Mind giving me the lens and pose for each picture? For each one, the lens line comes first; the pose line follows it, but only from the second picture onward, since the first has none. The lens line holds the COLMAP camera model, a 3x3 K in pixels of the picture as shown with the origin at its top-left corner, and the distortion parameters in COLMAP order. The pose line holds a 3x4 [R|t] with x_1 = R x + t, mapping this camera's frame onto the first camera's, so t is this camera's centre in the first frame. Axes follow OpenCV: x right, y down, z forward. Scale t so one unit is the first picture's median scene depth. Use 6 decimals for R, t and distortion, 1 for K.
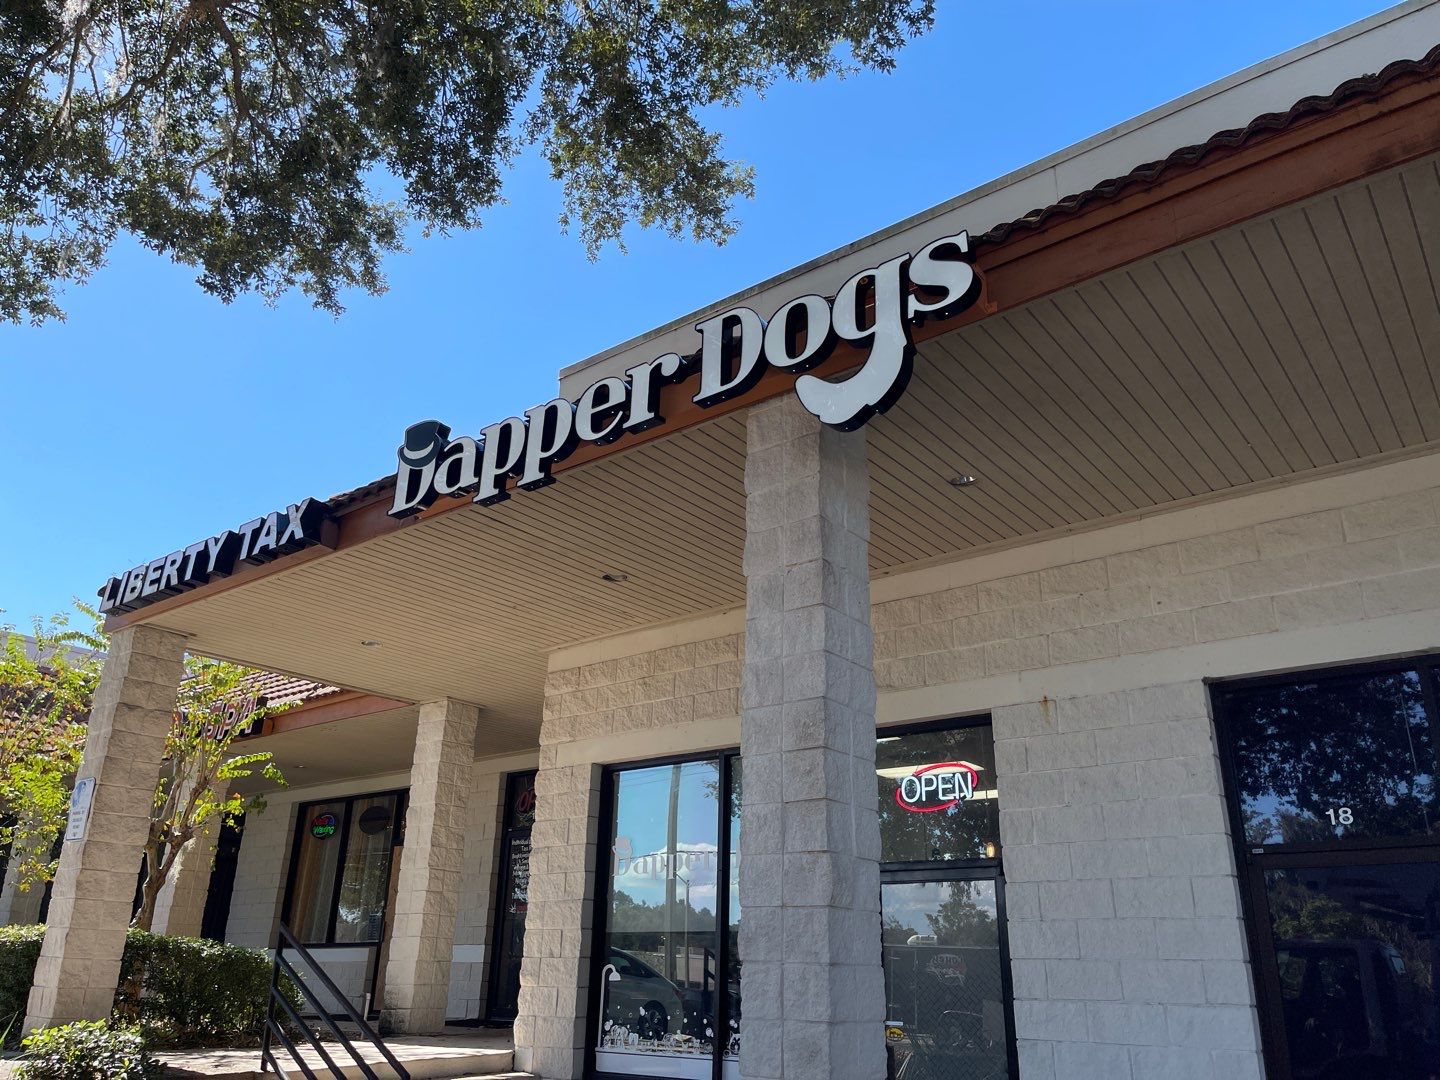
lens RADIAL K [[1107.4, 0, 720.4], [0, 1107.4, 535.1], [0, 0, 1]] dist [0.011273, -0.002082]
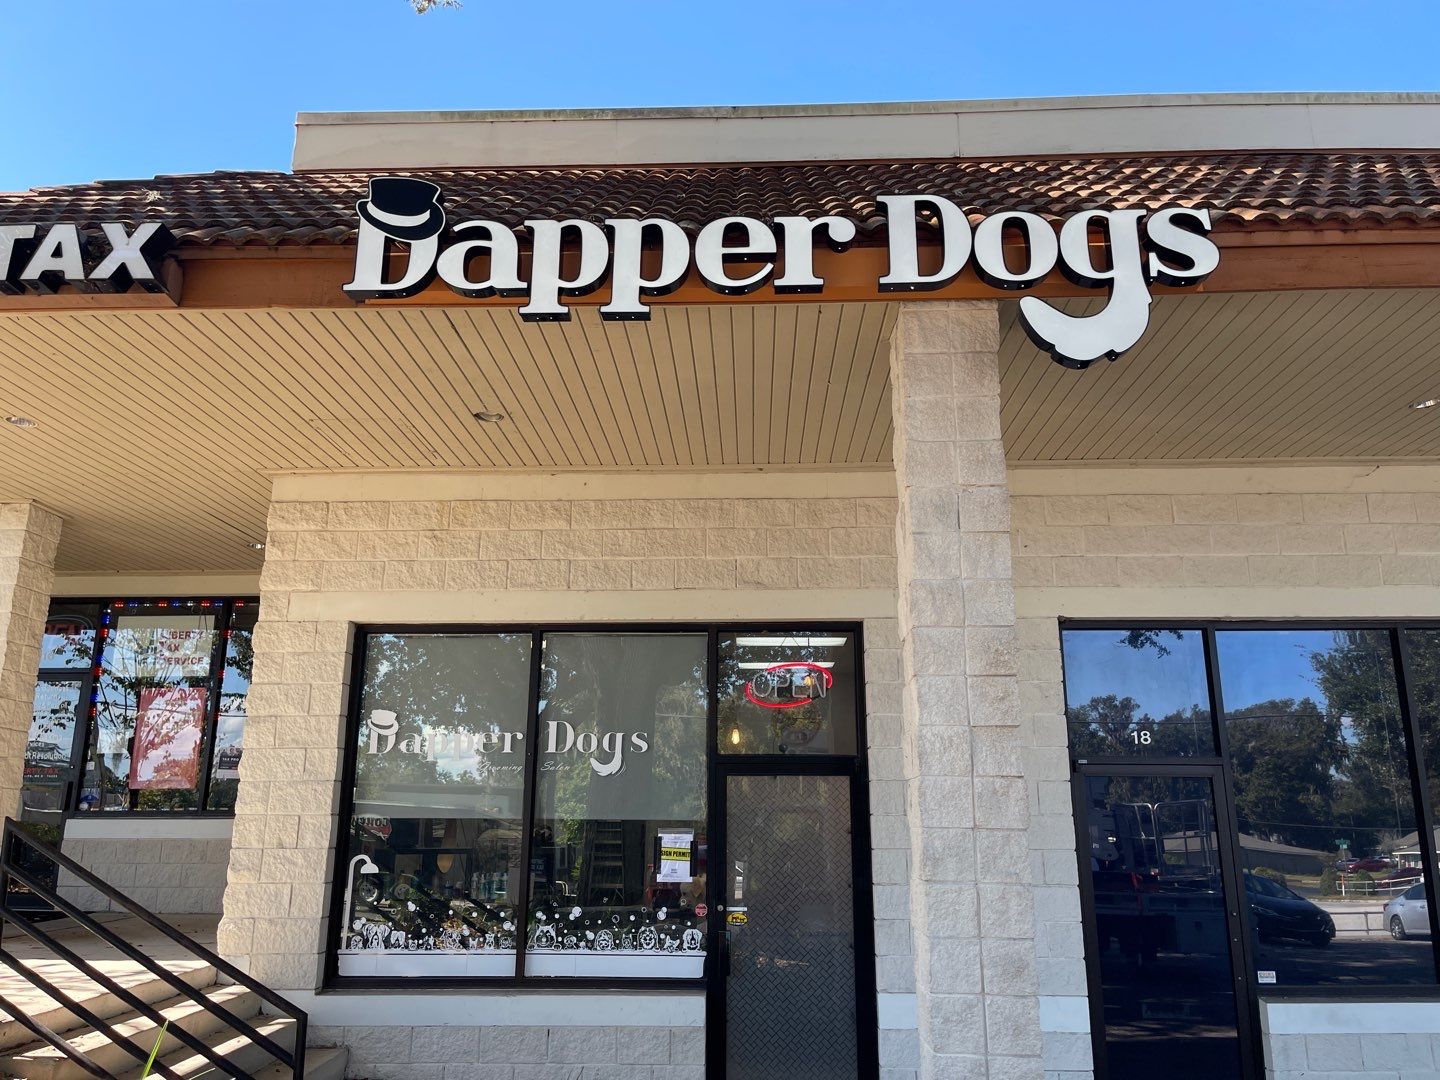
lens RADIAL K [[1107.4, 0, 720.4], [0, 1107.4, 535.1], [0, 0, 1]] dist [0.011273, -0.002082]
pose [[0.804718, 0.134000, 0.578337, -0.530581], [-0.210819, 0.975200, 0.067387, 0.040007], [-0.554964, -0.176152, 0.813010, 0.253782]]
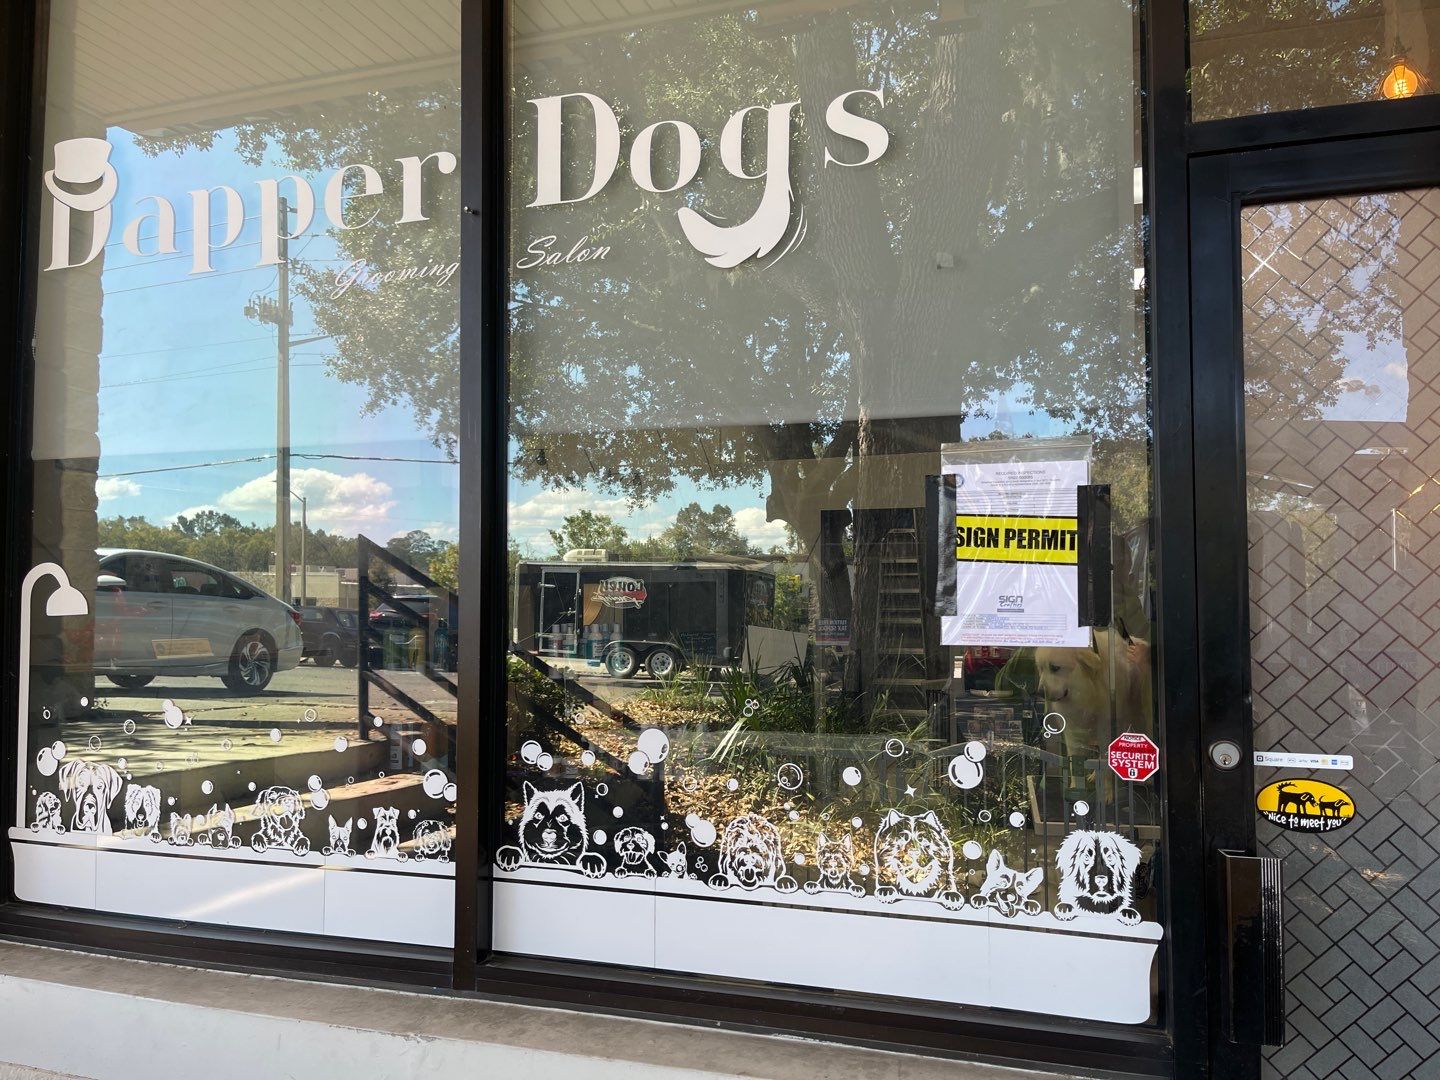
lens RADIAL K [[1045.4, 0, 720.0], [0, 1045.4, 540.0], [0, 0, 1]] dist [0.000367, 0.000568]
pose [[0.938002, -0.004362, 0.346604, -0.040316], [-0.108828, 0.945656, 0.306418, 0.364791], [-0.329104, -0.325140, 0.886552, 0.919431]]
